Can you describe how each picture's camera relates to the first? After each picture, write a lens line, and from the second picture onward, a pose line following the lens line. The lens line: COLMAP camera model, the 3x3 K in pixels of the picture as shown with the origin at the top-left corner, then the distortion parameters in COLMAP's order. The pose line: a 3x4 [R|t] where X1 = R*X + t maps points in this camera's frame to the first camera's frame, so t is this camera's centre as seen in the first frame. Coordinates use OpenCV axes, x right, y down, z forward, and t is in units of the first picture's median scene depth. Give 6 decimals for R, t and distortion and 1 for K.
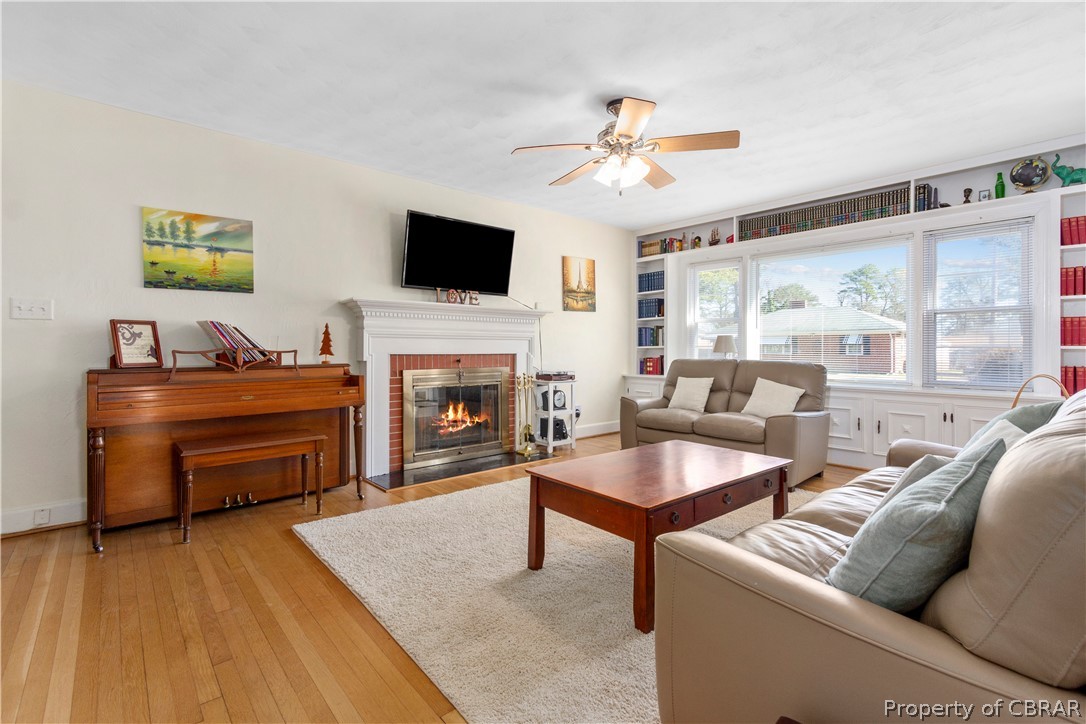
lens RADIAL K [[501.1, 0, 542.0], [0, 501.1, 353.3], [0, 0, 1]] dist [0.002287, -0.000440]
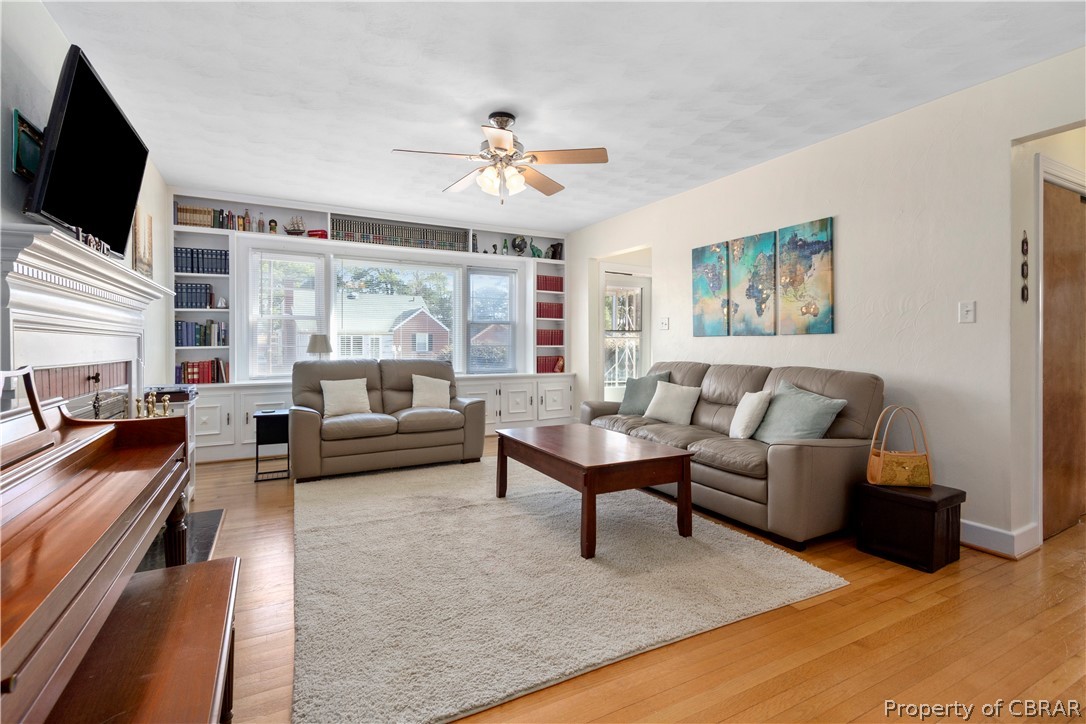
lens RADIAL K [[501.1, 0, 542.6], [0, 501.1, 356.4], [0, 0, 1]] dist [0.002287, -0.000440]
pose [[0.221467, -0.024241, 0.974866, -0.474511], [0.013176, 0.999674, 0.021864, -0.009886], [-0.975079, 0.008003, 0.221715, 0.380452]]
